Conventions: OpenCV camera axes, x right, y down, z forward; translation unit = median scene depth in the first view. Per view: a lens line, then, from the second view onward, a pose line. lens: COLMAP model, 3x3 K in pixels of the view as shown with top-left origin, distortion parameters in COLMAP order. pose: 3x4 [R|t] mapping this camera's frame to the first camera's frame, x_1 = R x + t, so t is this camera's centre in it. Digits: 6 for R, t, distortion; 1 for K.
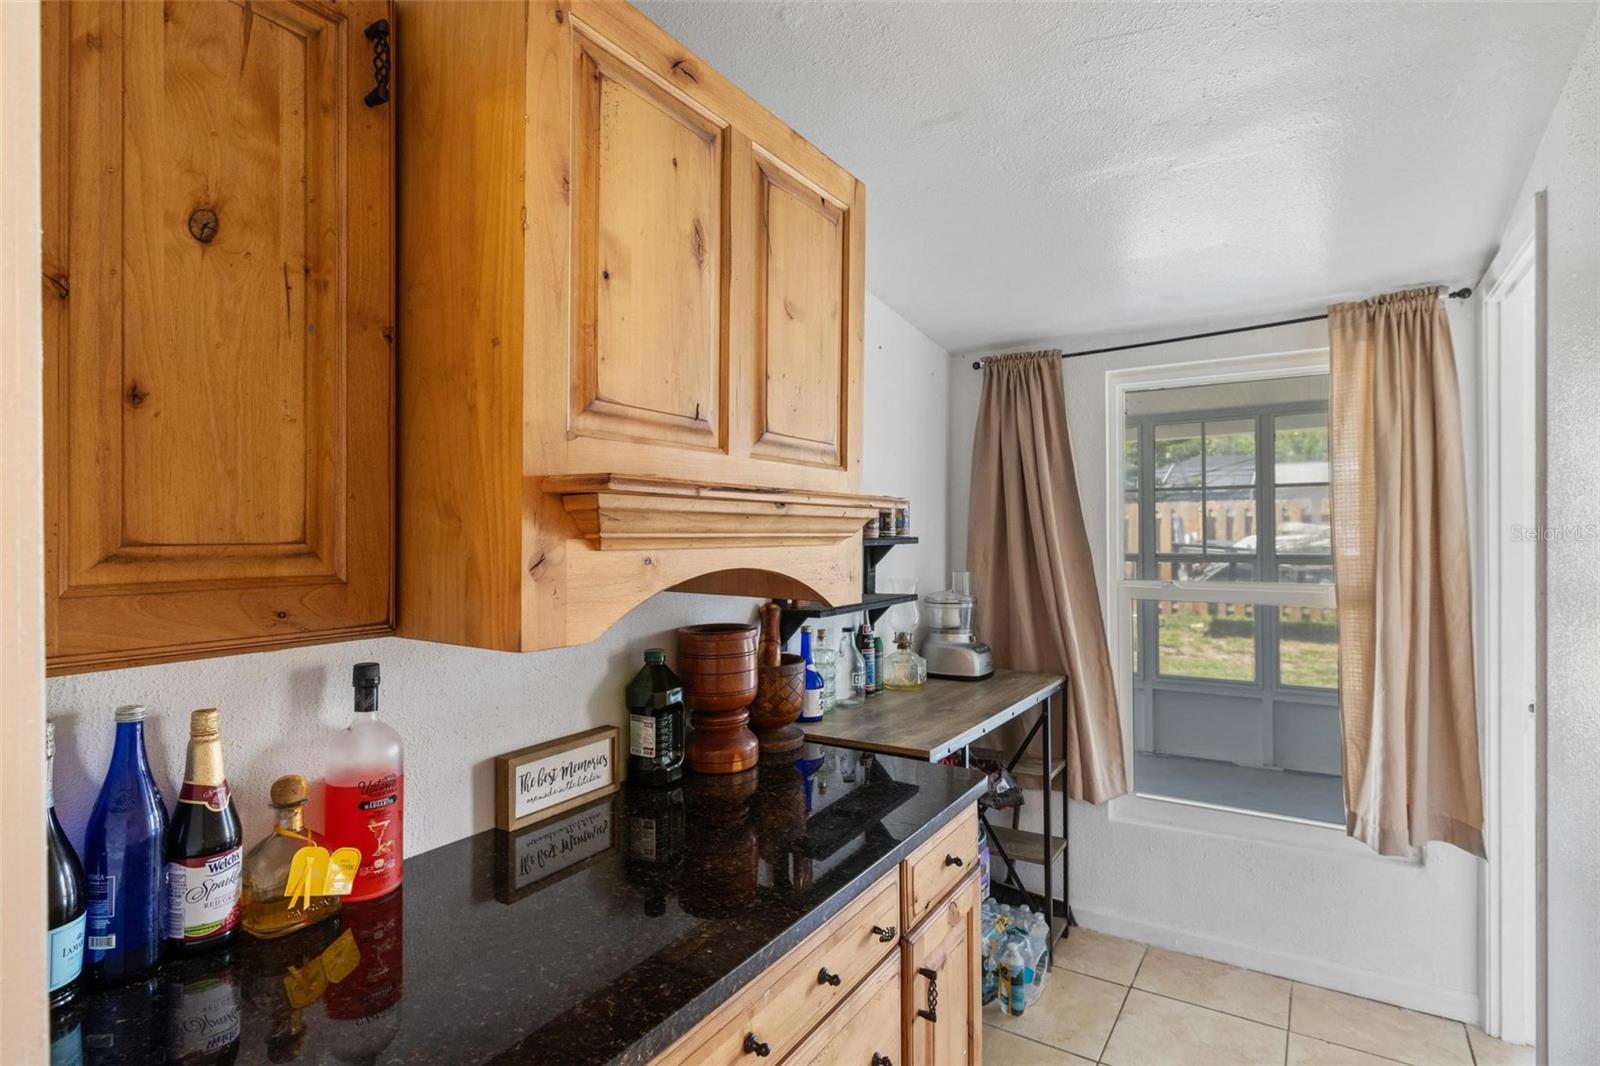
lens RADIAL K [[804.4, 0, 808.3], [0, 804.4, 524.9], [0, 0, 1]] dist [-0.002685, -0.001386]
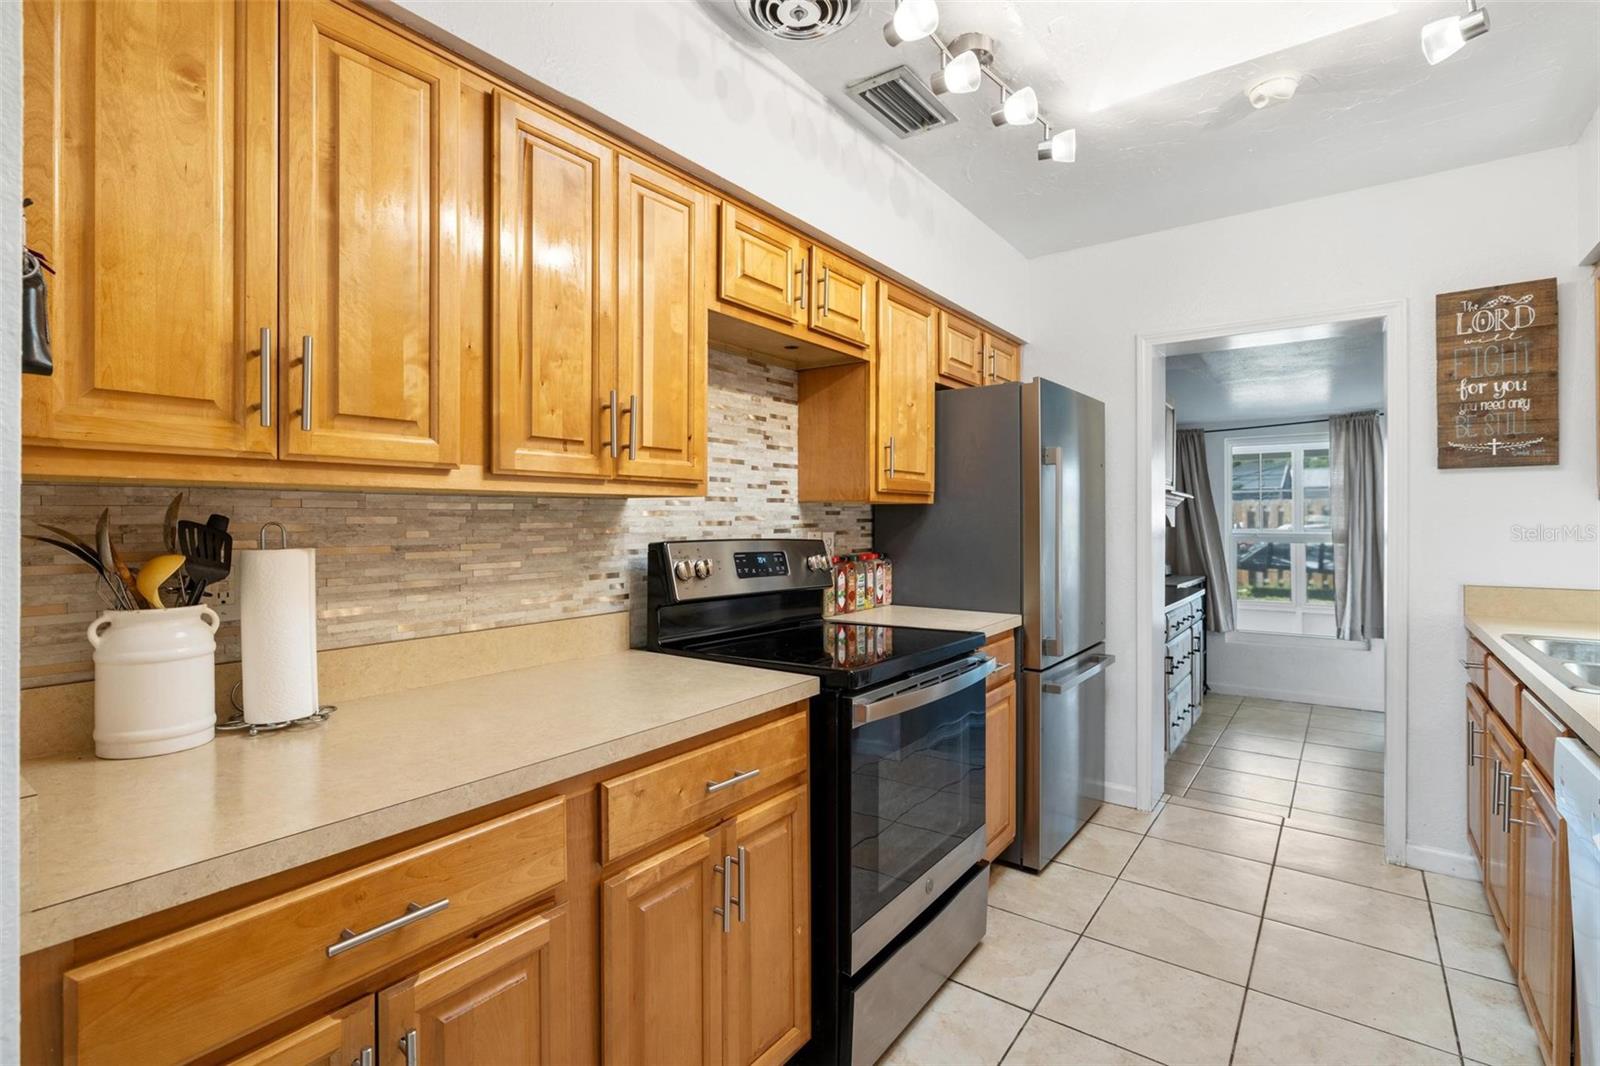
lens RADIAL K [[739.2, 0, 806.0], [0, 739.2, 520.2], [0, 0, 1]] dist [-0.010119, 0.001695]
pose [[0.997956, 0.003022, -0.063837, -0.784196], [-0.003145, 0.999993, -0.001826, 0.046534], [0.063832, 0.002023, 0.997959, -1.314617]]
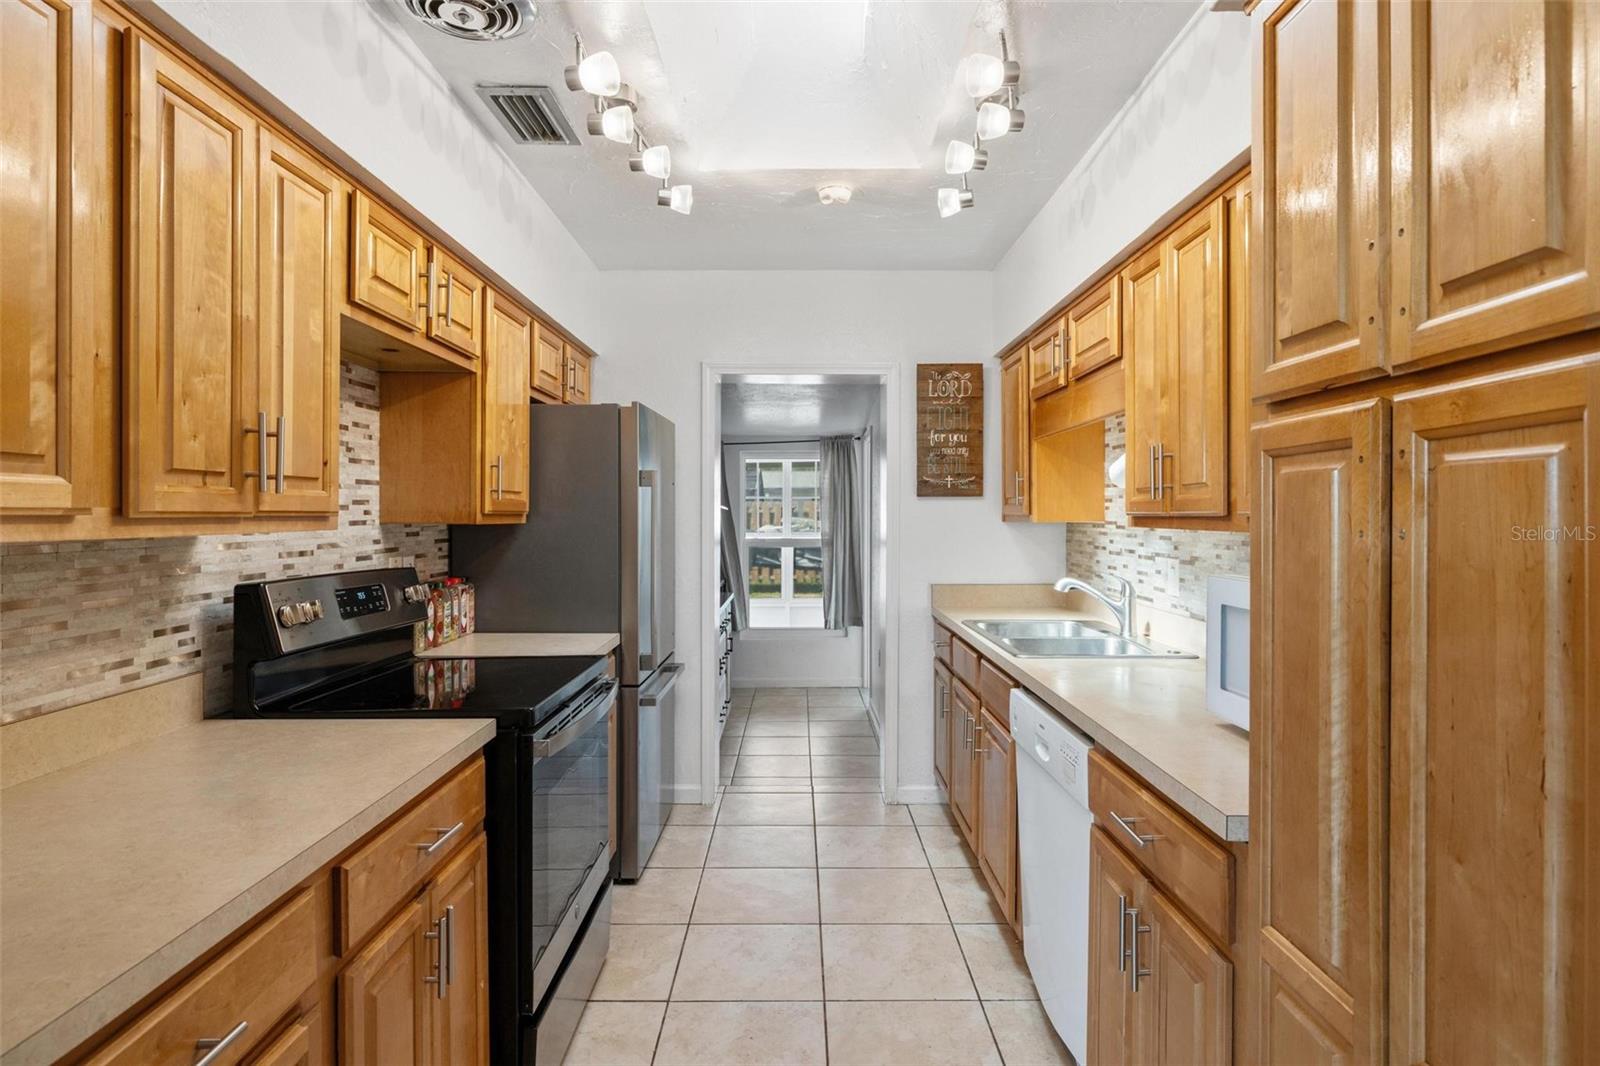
lens RADIAL K [[832.9, 0, 799.3], [0, 832.9, 519.6], [0, 0, 1]] dist [-0.006902, 0.000449]
pose [[0.839651, 0.002077, 0.543123, -0.996026], [-0.002966, 0.999995, 0.000761, 0.009315], [-0.543119, -0.002249, 0.839653, -1.407331]]
